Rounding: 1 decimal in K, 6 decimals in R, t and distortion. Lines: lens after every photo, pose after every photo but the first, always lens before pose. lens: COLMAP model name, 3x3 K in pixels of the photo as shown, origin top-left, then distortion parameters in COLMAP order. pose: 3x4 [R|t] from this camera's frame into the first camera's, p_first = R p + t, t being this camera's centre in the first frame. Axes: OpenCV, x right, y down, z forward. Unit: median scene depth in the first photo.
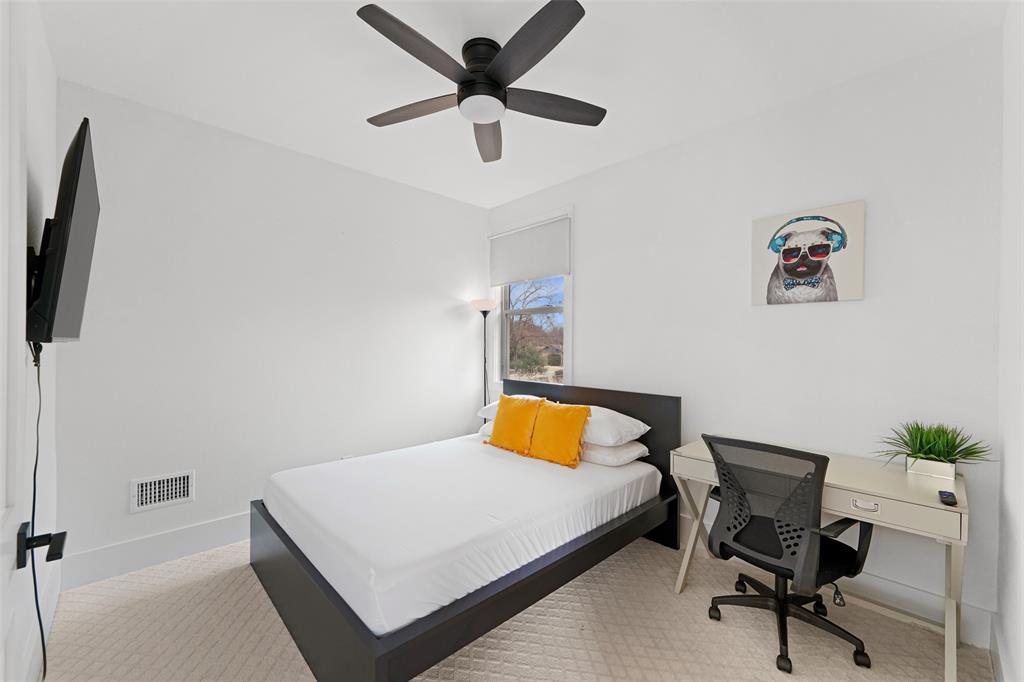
lens RADIAL K [[412.8, 0, 510.8], [0, 412.8, 337.1], [0, 0, 1]] dist [0.001215, -0.000065]
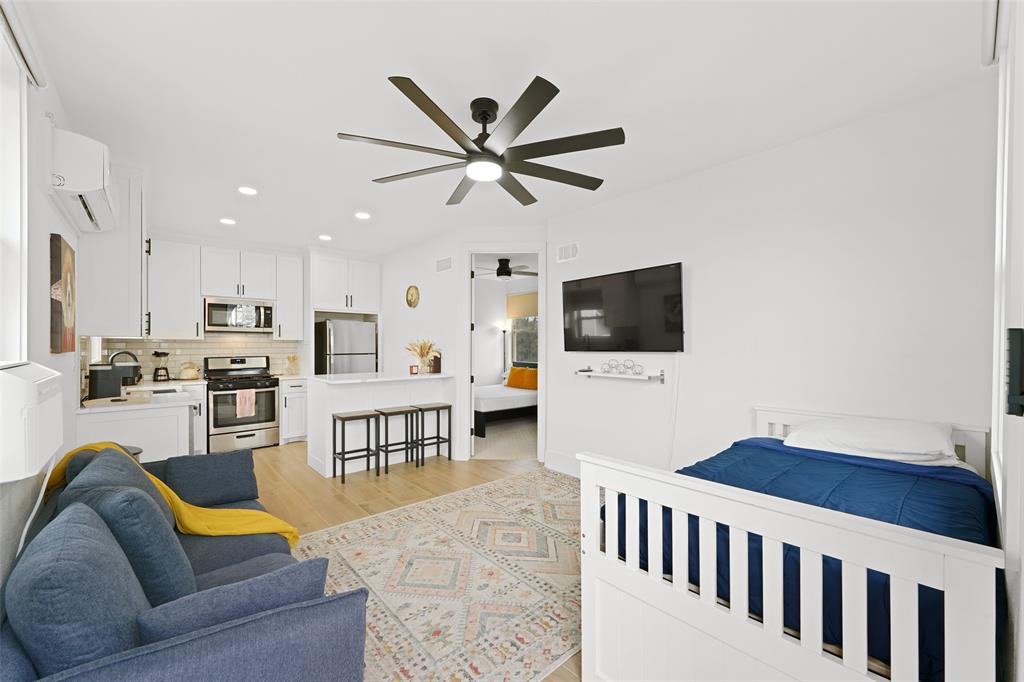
lens RADIAL K [[412.8, 0, 514.0], [0, 412.8, 345.2], [0, 0, 1]] dist [0.001215, -0.000065]
pose [[0.998655, -0.005066, -0.051595, 0.108764], [0.004735, 0.999967, -0.006529, 0.032233], [0.051626, 0.006276, 0.998647, -1.282732]]
